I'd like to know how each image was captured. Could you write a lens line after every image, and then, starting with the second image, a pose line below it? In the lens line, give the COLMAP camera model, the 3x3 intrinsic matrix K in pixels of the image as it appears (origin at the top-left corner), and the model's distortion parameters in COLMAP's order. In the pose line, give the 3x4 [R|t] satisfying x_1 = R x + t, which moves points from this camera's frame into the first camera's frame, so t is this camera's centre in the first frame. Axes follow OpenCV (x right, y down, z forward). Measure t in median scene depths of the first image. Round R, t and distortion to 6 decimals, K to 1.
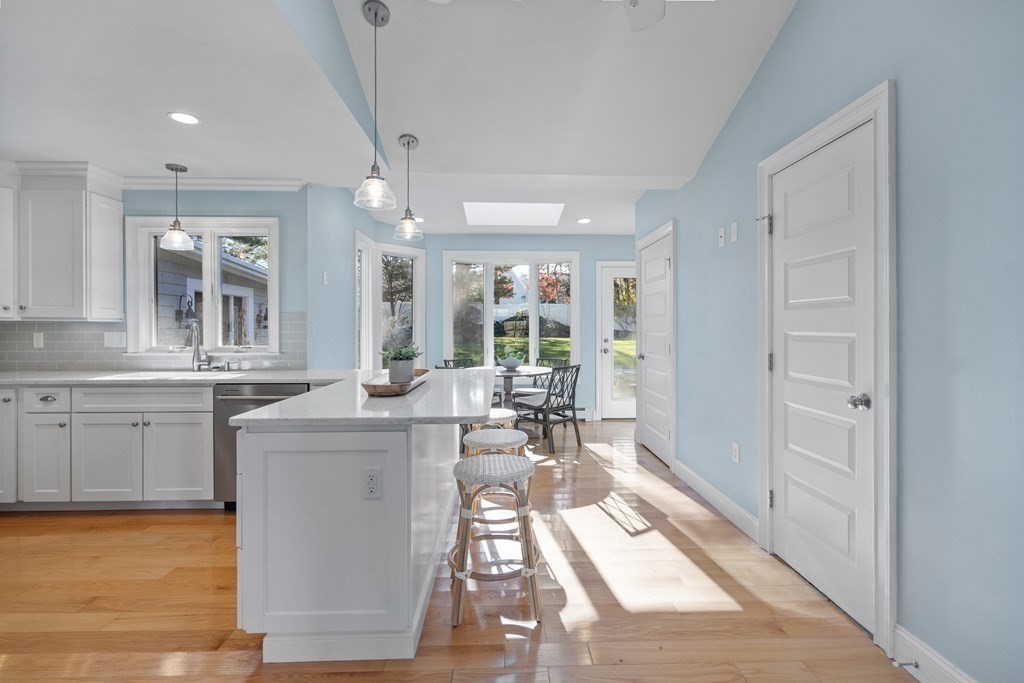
lens RADIAL K [[468.6, 0, 516.0], [0, 468.6, 331.0], [0, 0, 1]] dist [0.000130, 0.000158]
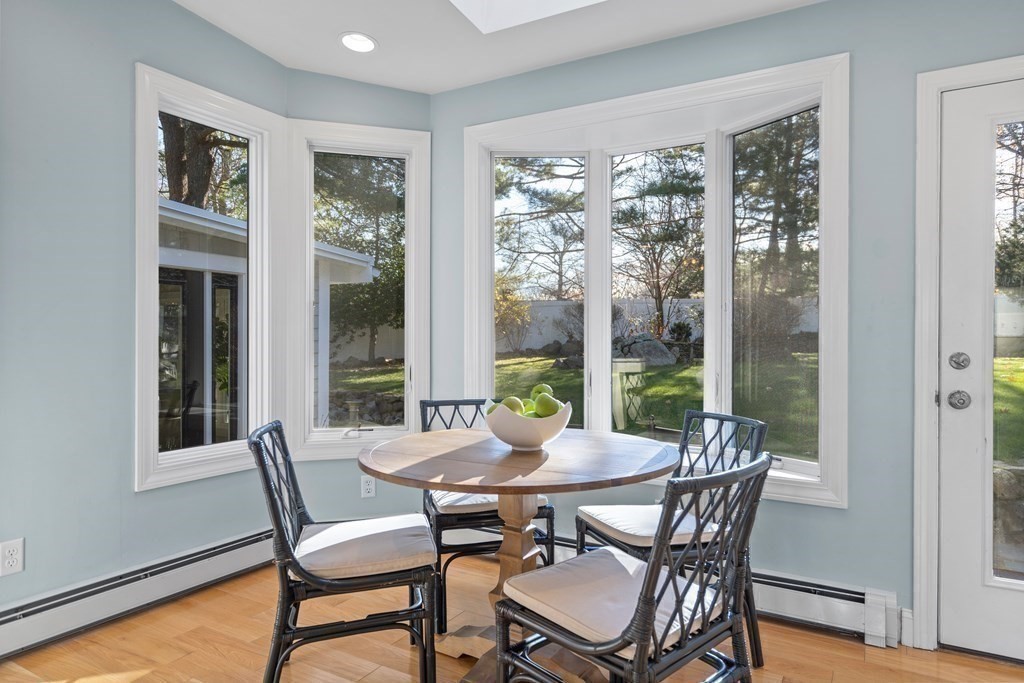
lens RADIAL K [[633.3, 0, 512.0], [0, 633.3, 341.5], [0, 0, 1]] dist [0.001304, 0.000216]
pose [[0.849439, 0.009173, -0.527607, 0.310658], [-0.011076, 0.999939, -0.000447, 0.022243], [0.527570, 0.006224, 0.849489, 1.034836]]
